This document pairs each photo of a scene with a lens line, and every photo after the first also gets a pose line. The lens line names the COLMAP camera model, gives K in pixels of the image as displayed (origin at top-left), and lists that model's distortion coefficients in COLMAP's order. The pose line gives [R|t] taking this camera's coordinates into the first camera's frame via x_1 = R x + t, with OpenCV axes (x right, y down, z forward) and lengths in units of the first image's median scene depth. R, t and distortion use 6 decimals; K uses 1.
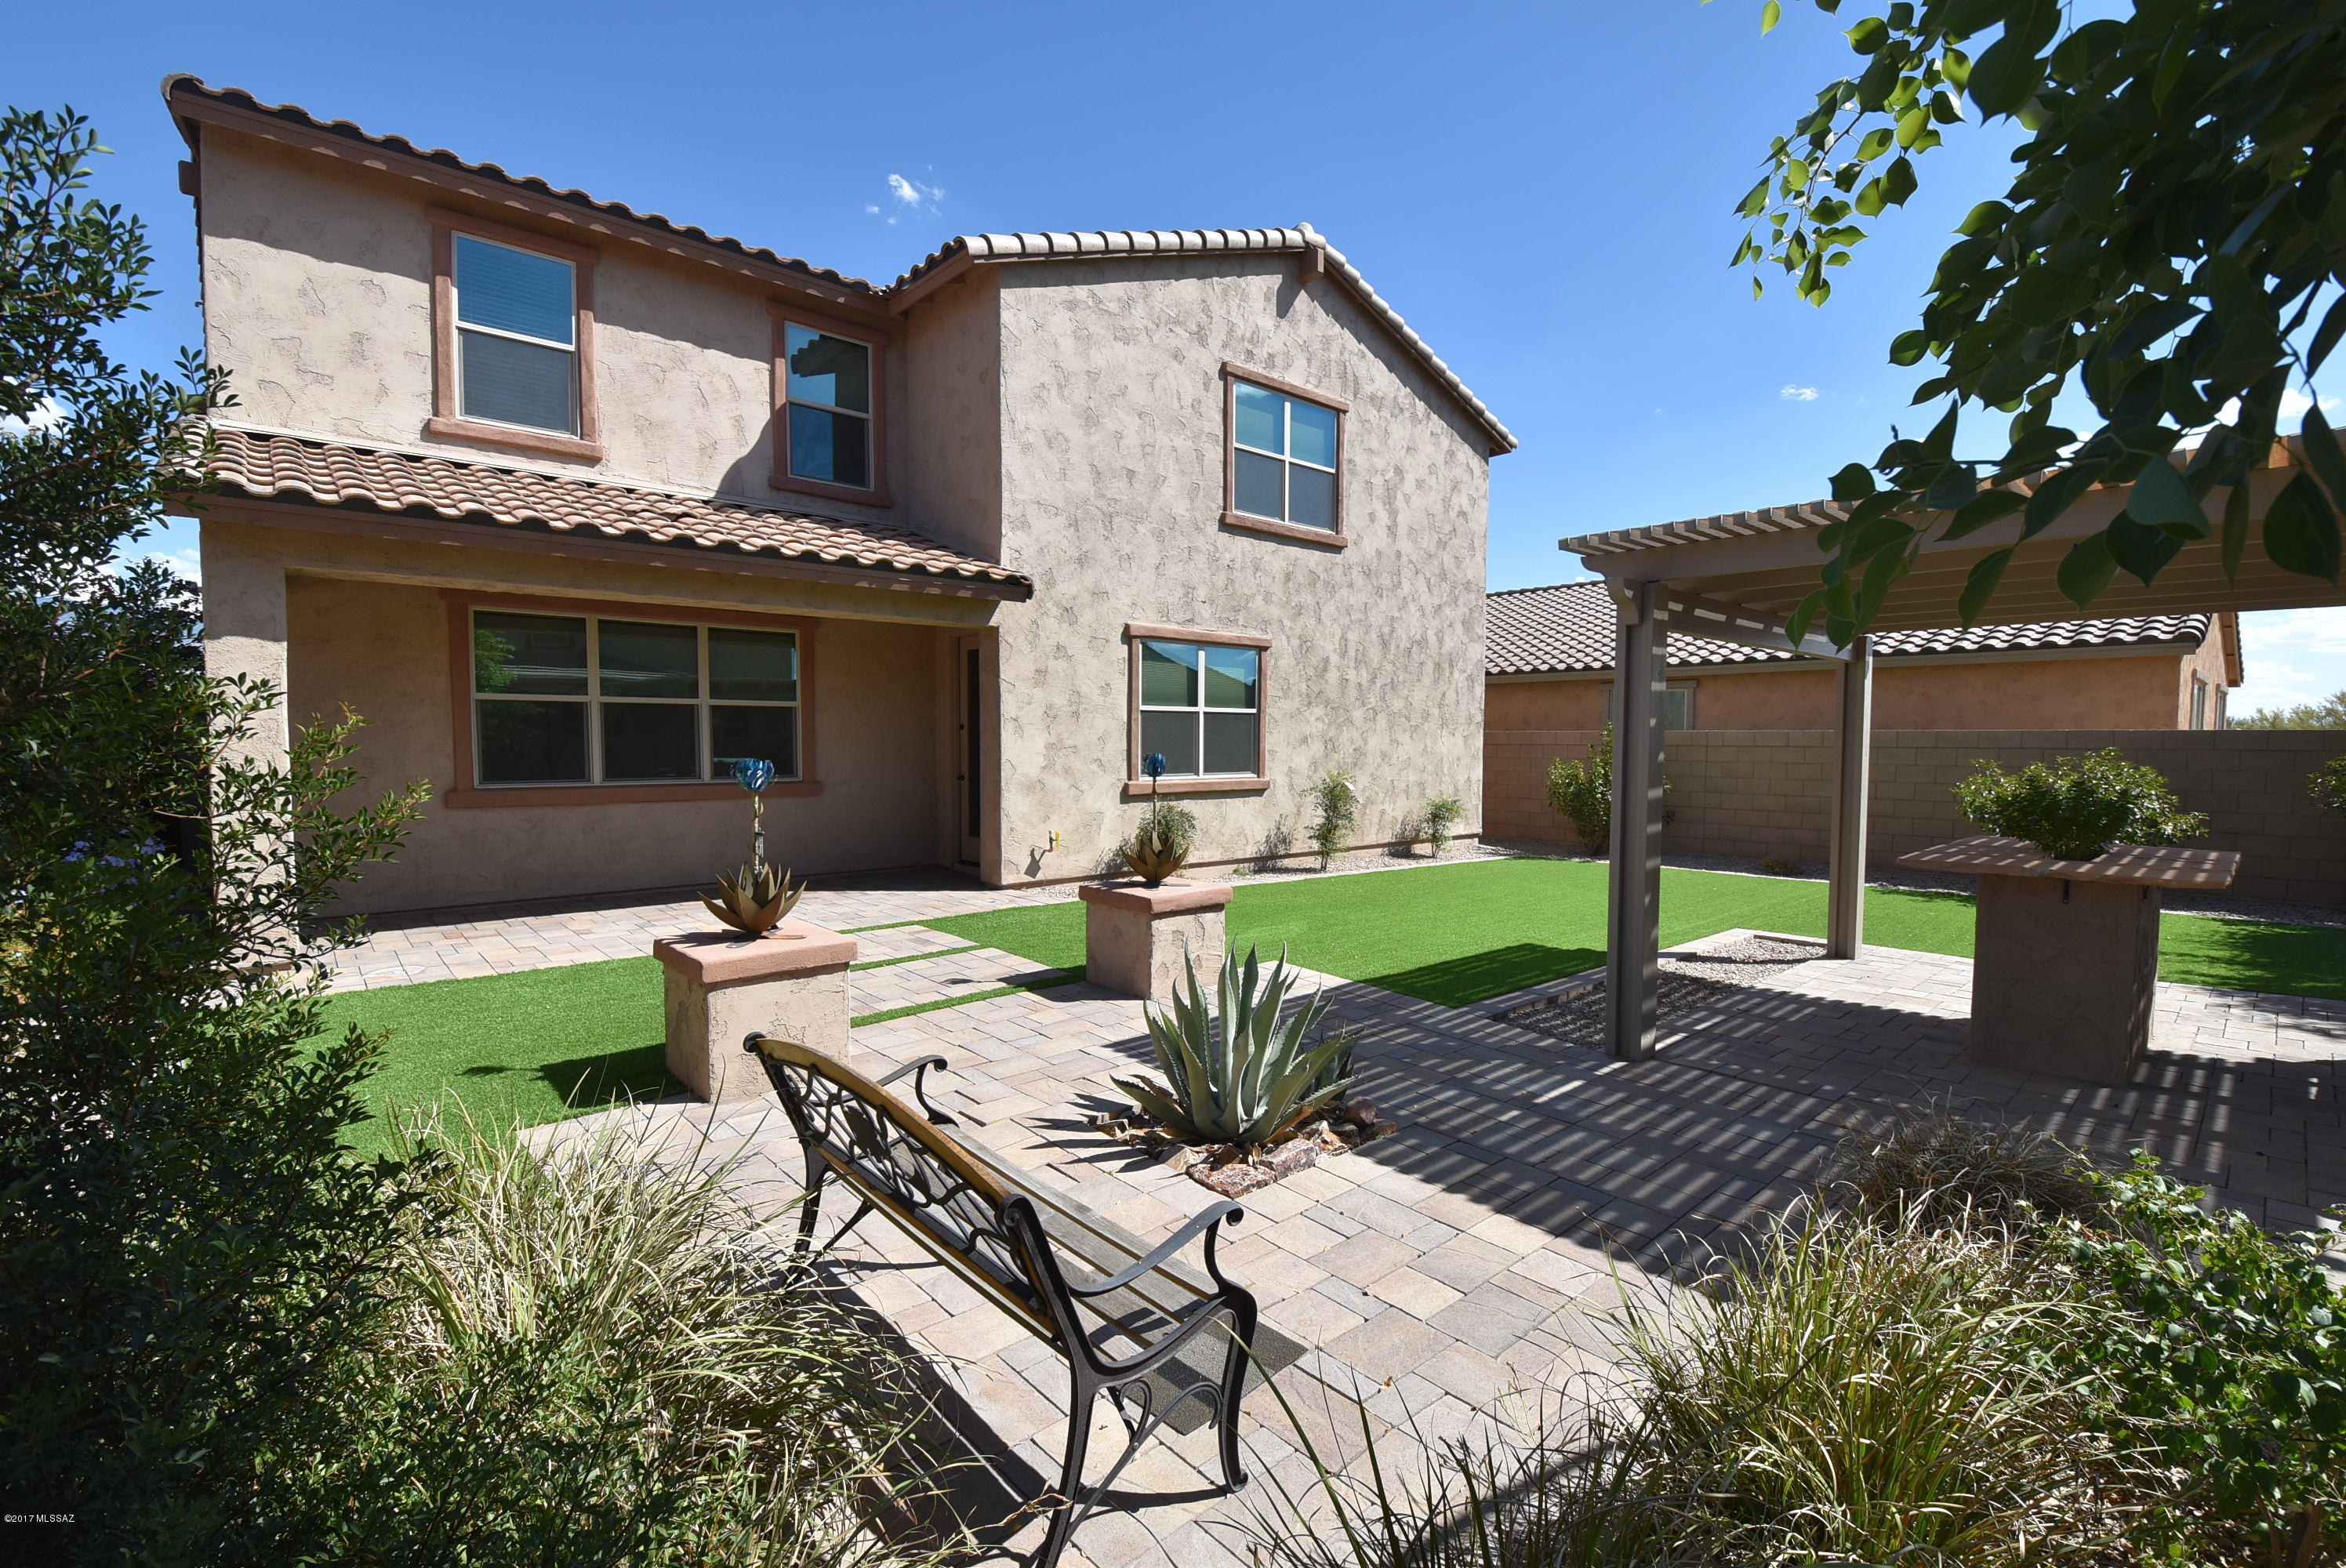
lens RADIAL K [[1030.3, 0, 1181.5], [0, 1030.3, 790.4], [0, 0, 1]] dist [0.010473, -0.016301]
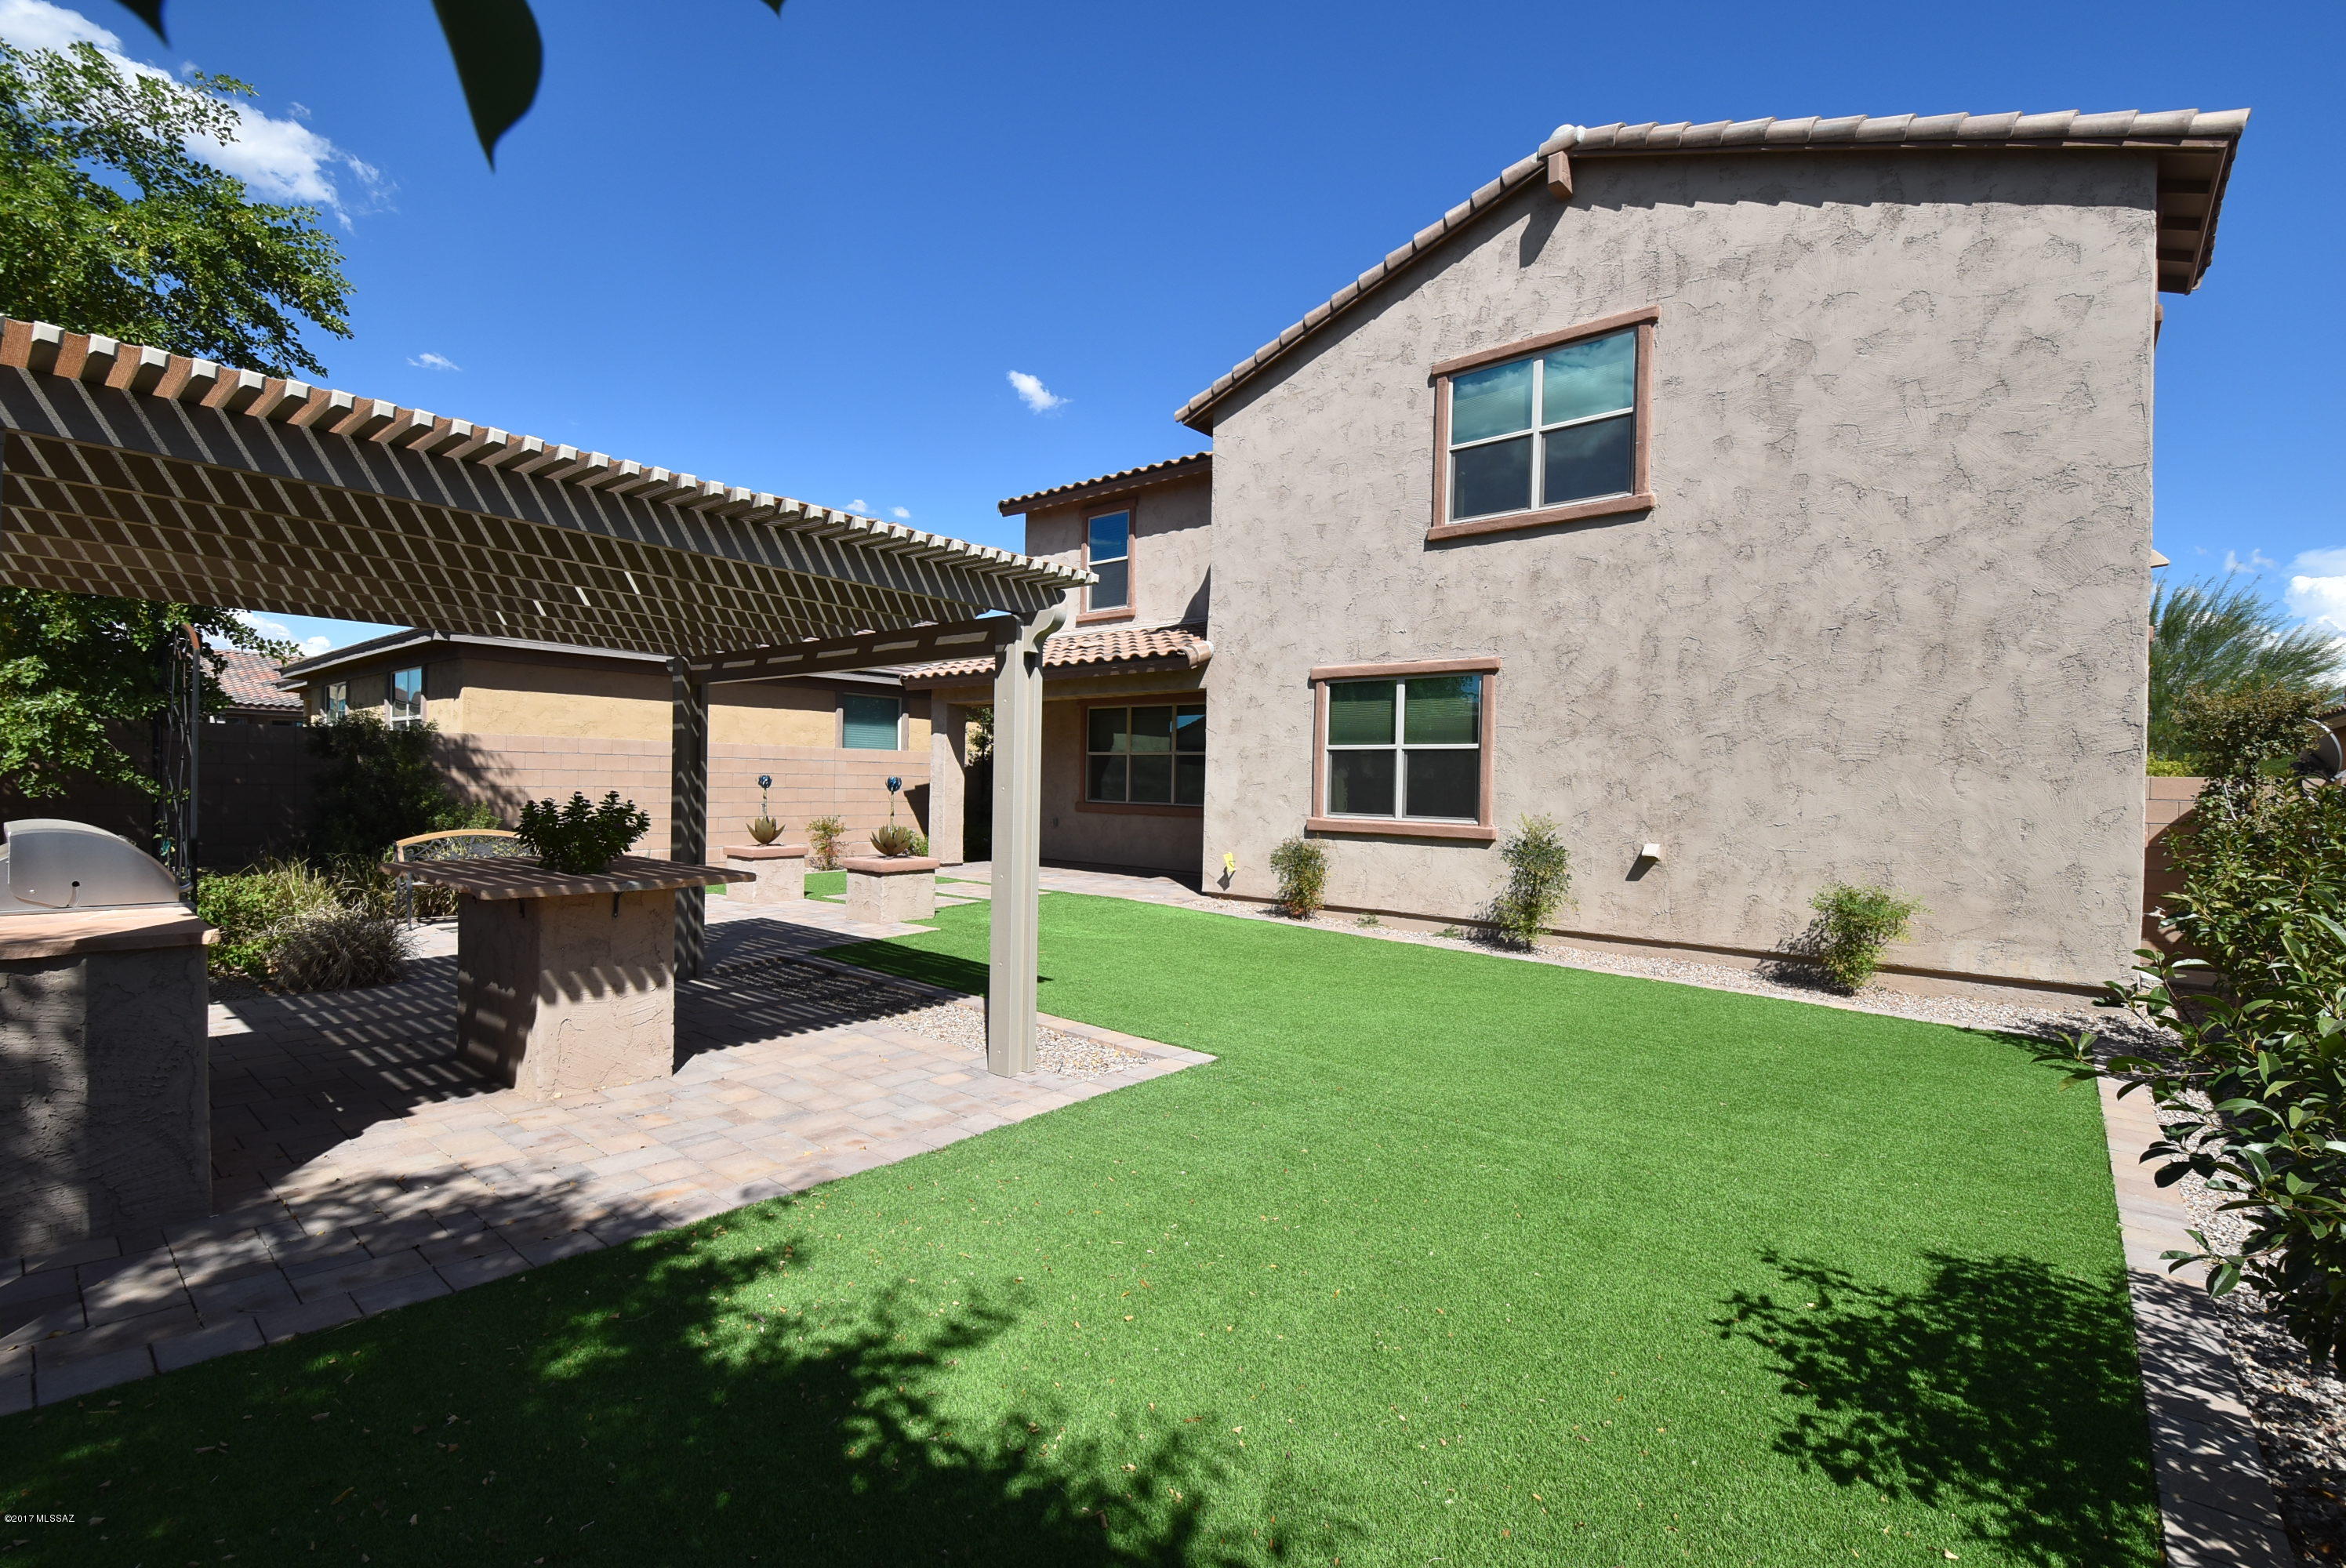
lens RADIAL K [[1030.3, 0, 1176.4], [0, 1030.3, 785.6], [0, 0, 1]] dist [0.010473, -0.016301]
pose [[0.129061, 0.003348, -0.991631, 0.882123], [-0.069250, 0.997583, -0.005645, -0.023024], [0.989216, 0.069399, 0.128981, 0.654203]]
